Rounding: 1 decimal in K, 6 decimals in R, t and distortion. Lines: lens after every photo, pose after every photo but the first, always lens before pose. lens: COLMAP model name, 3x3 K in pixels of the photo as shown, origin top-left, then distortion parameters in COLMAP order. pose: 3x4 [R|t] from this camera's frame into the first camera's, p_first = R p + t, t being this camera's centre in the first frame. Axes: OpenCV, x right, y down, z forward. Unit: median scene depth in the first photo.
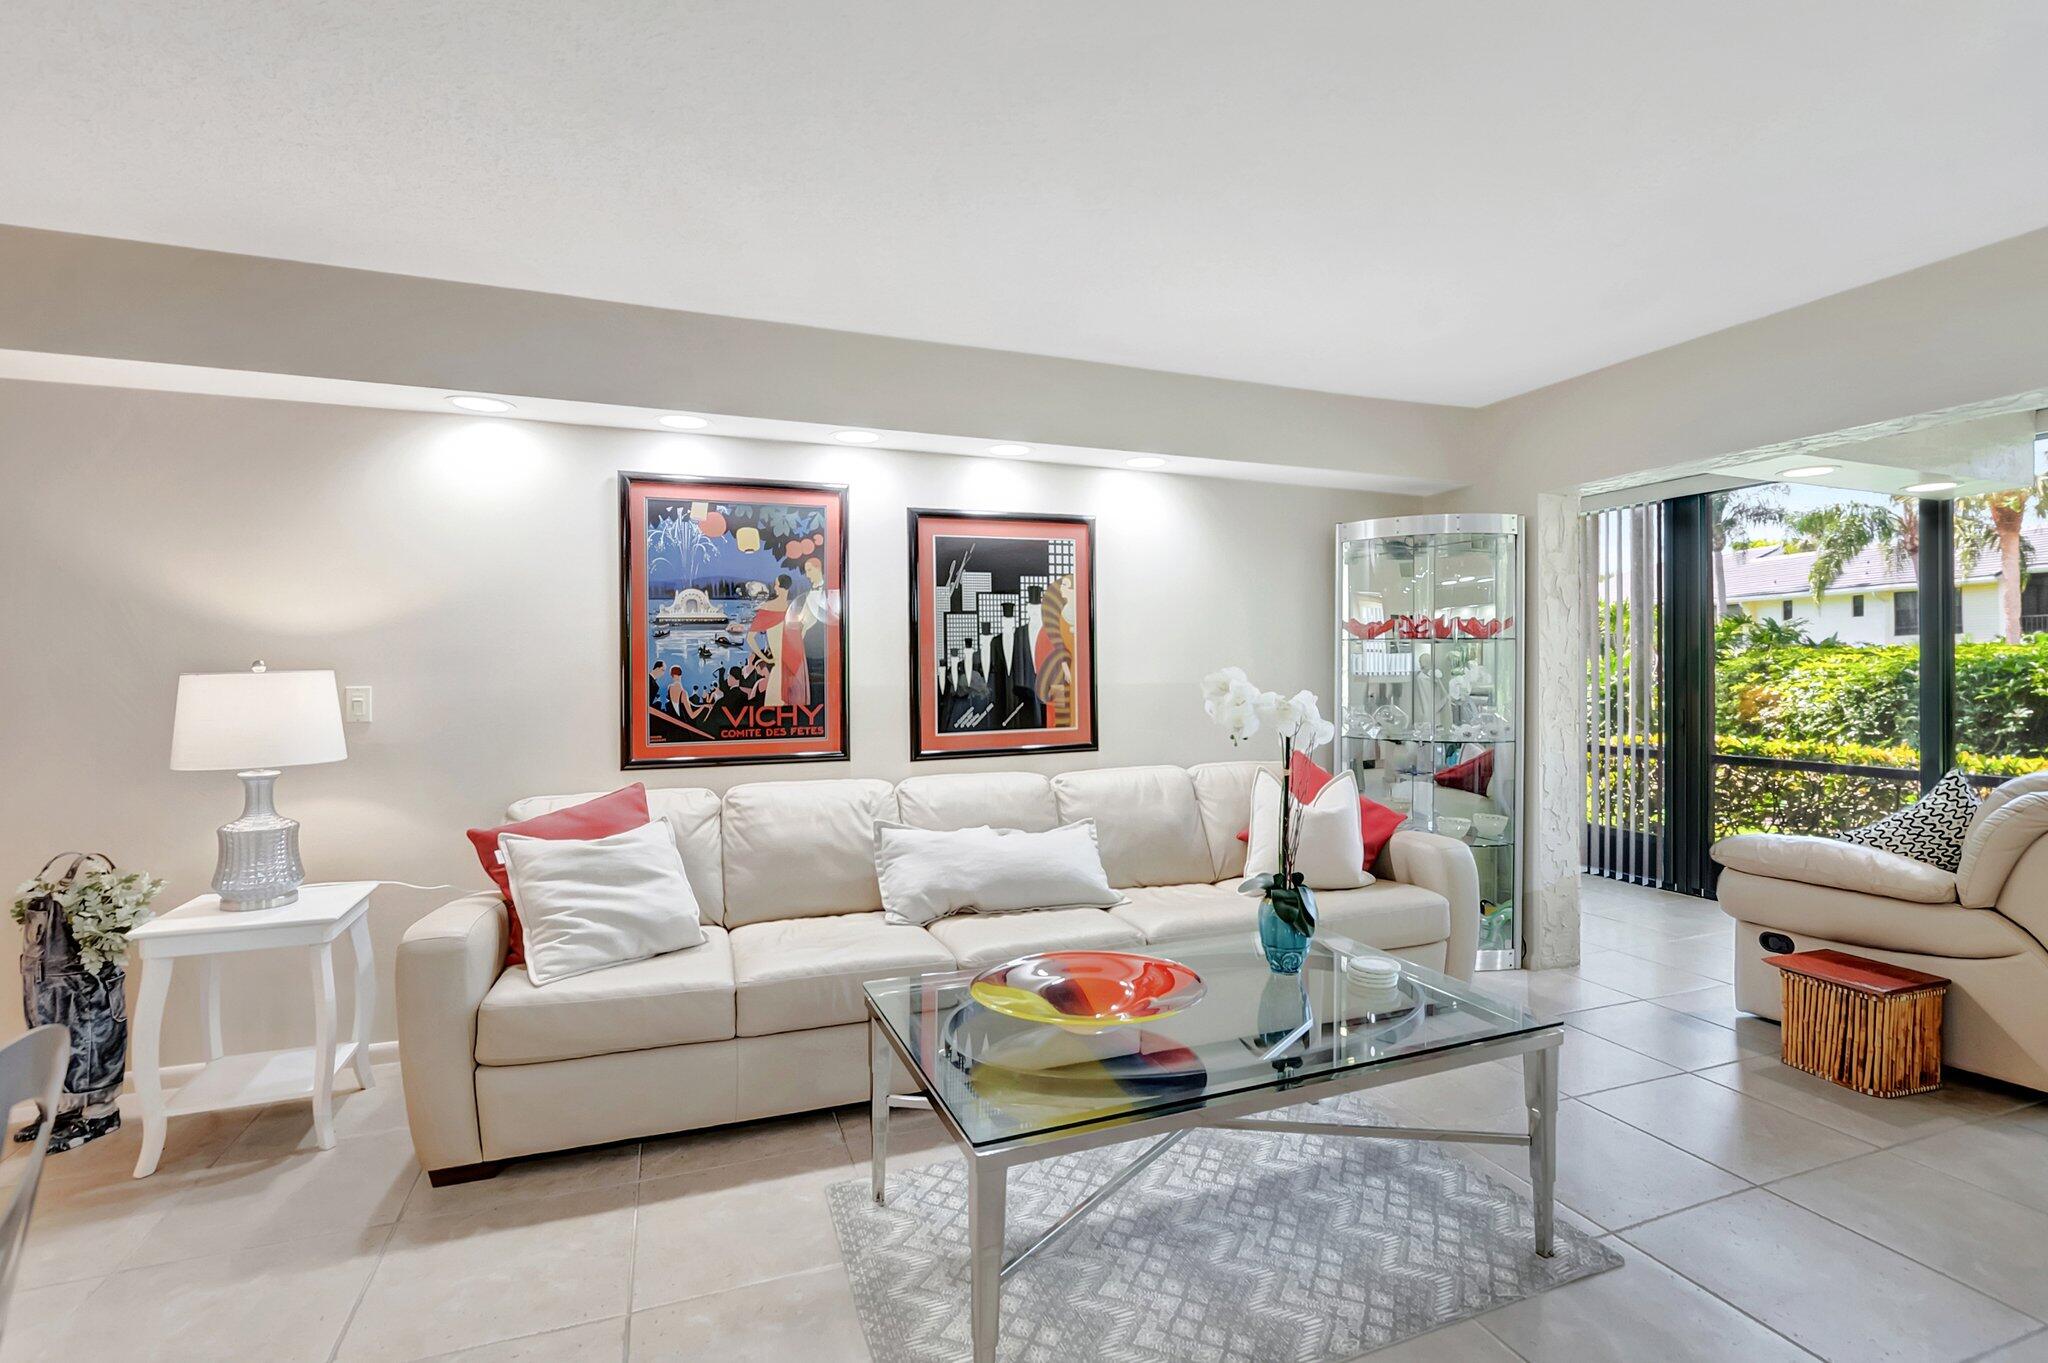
lens RADIAL K [[934.4, 0, 1012.9], [0, 934.4, 670.5], [0, 0, 1]] dist [-0.009364, -0.000172]
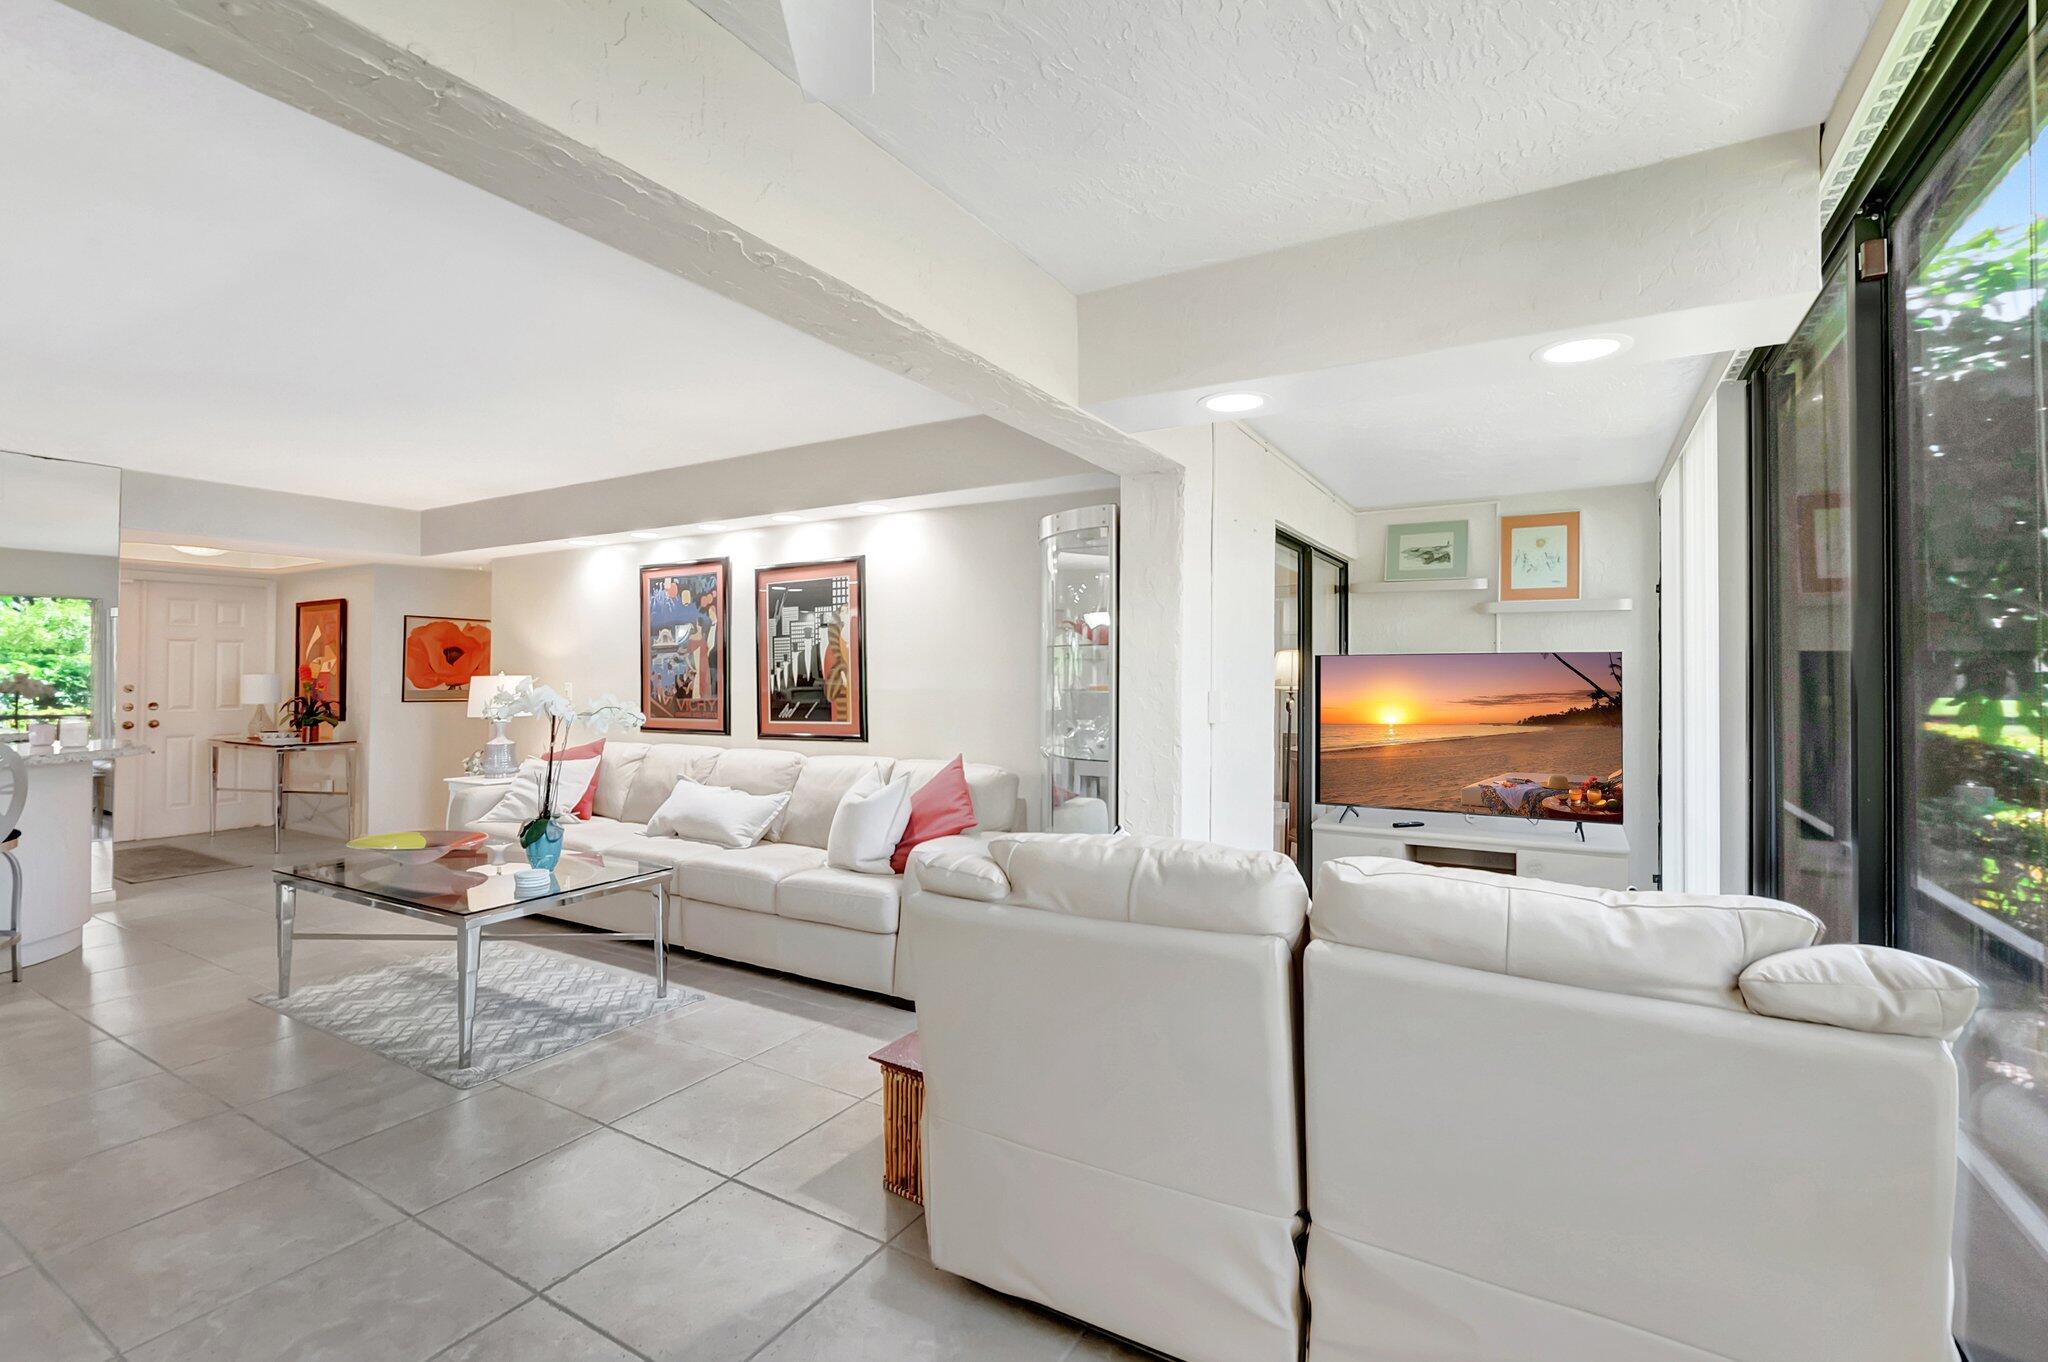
lens RADIAL K [[913.4, 0, 1023.0], [0, 913.4, 662.9], [0, 0, 1]] dist [-0.005037, -0.000155]
pose [[0.622585, -0.005924, -0.782529, 1.257592], [-0.002960, 0.999946, -0.009925, -0.009231], [0.782546, 0.008495, 0.622535, 0.428284]]
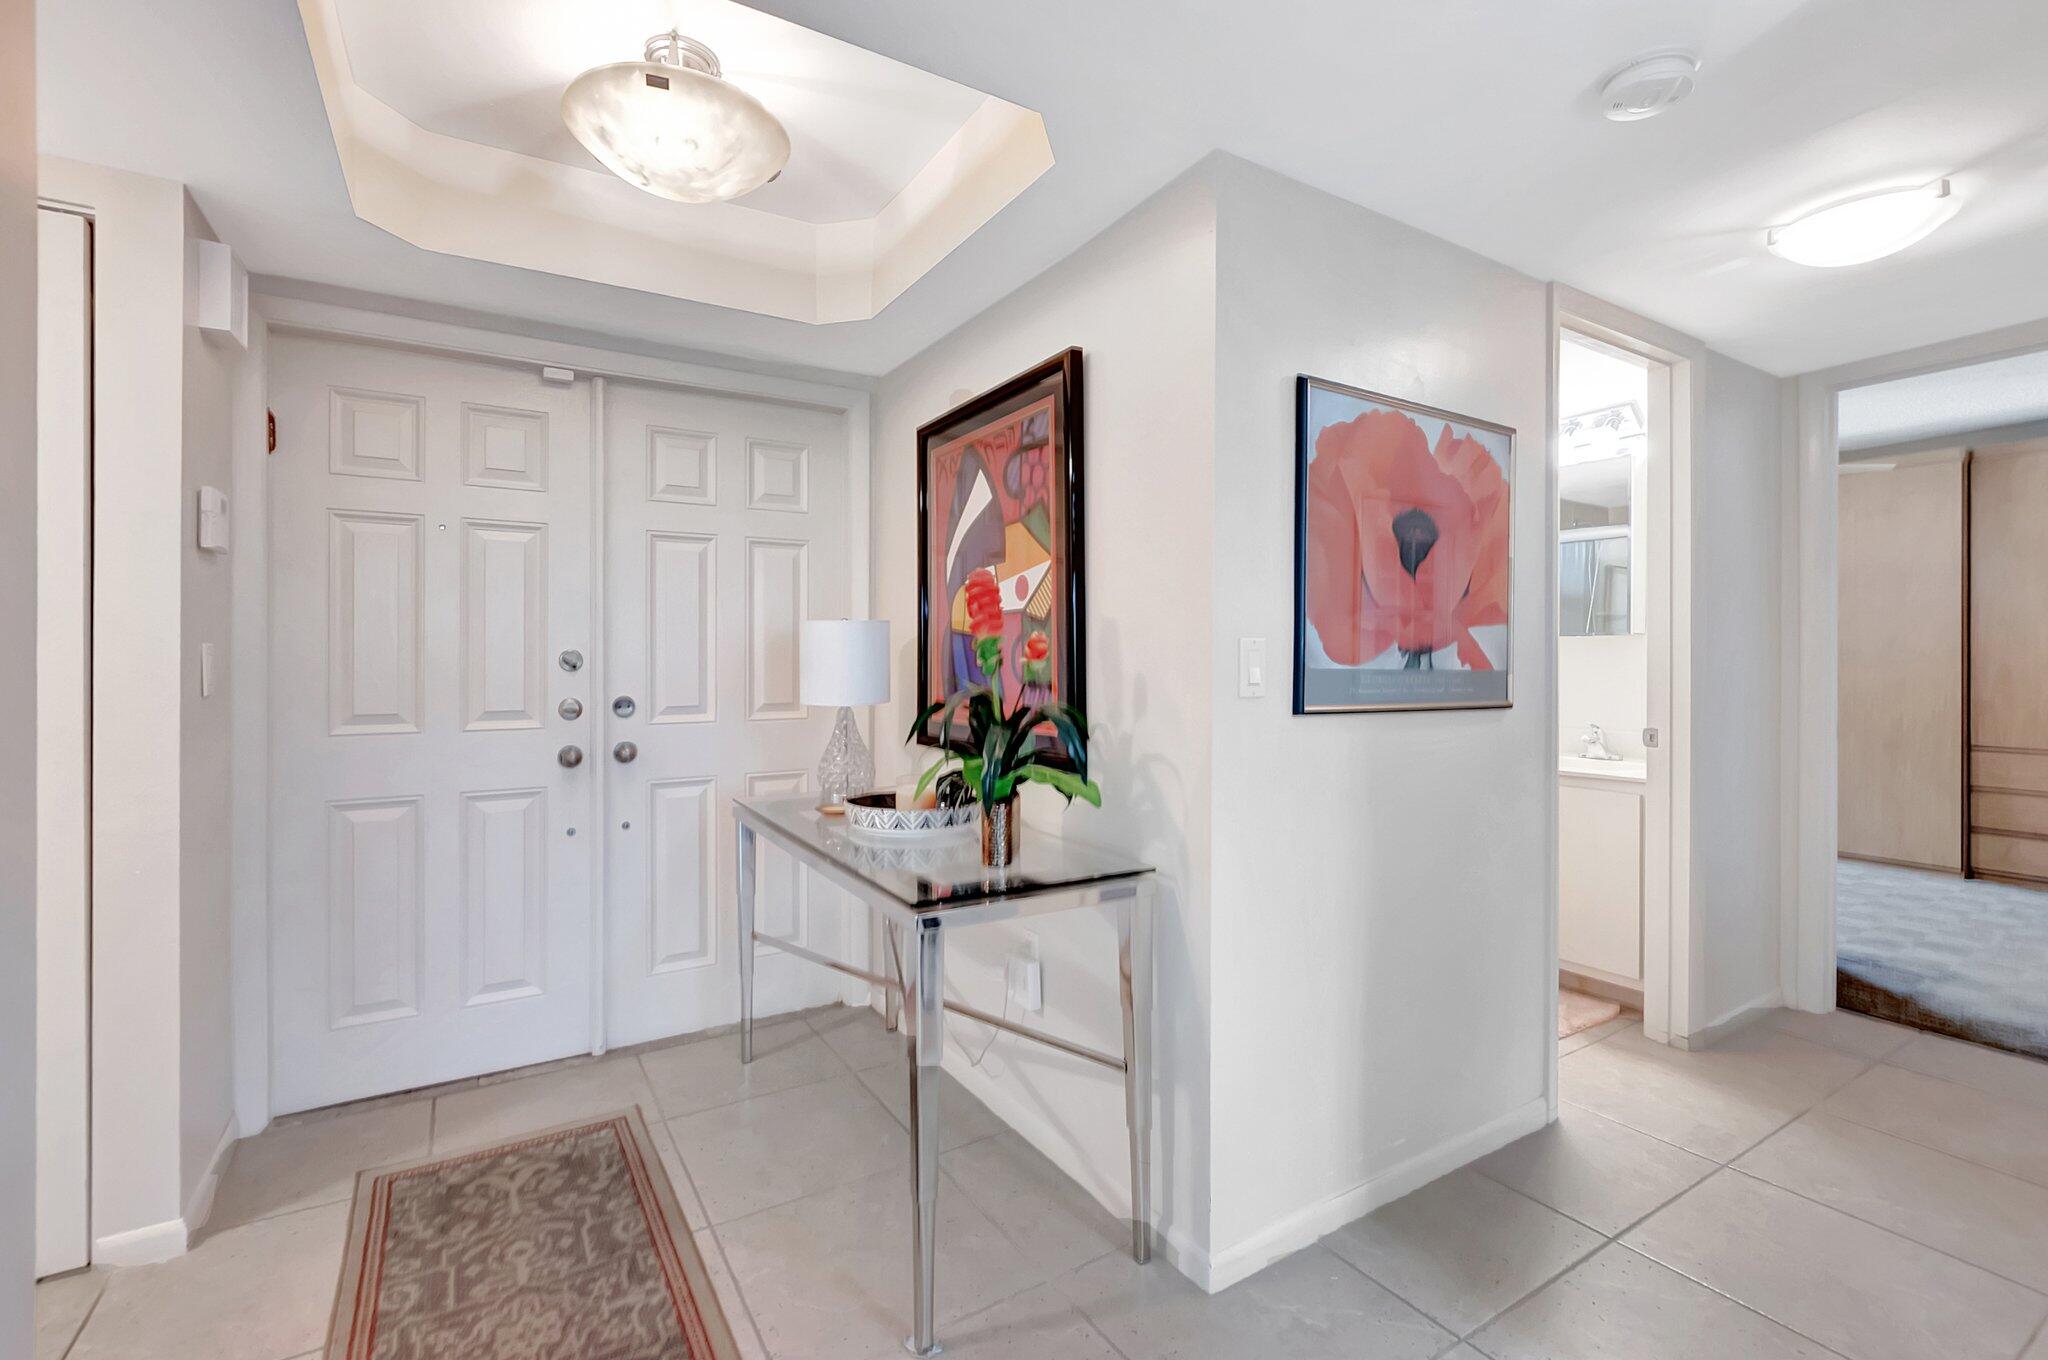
lens RADIAL K [[901.7, 0, 1018.5], [0, 901.7, 660.1], [0, 0, 1]] dist [-0.001807, 0.000130]
pose [[0.188963, 0.007253, -0.981957, -0.639365], [0.000620, 0.999972, 0.007506, 0.025316], [0.981984, -0.002027, 0.188953, 0.362943]]
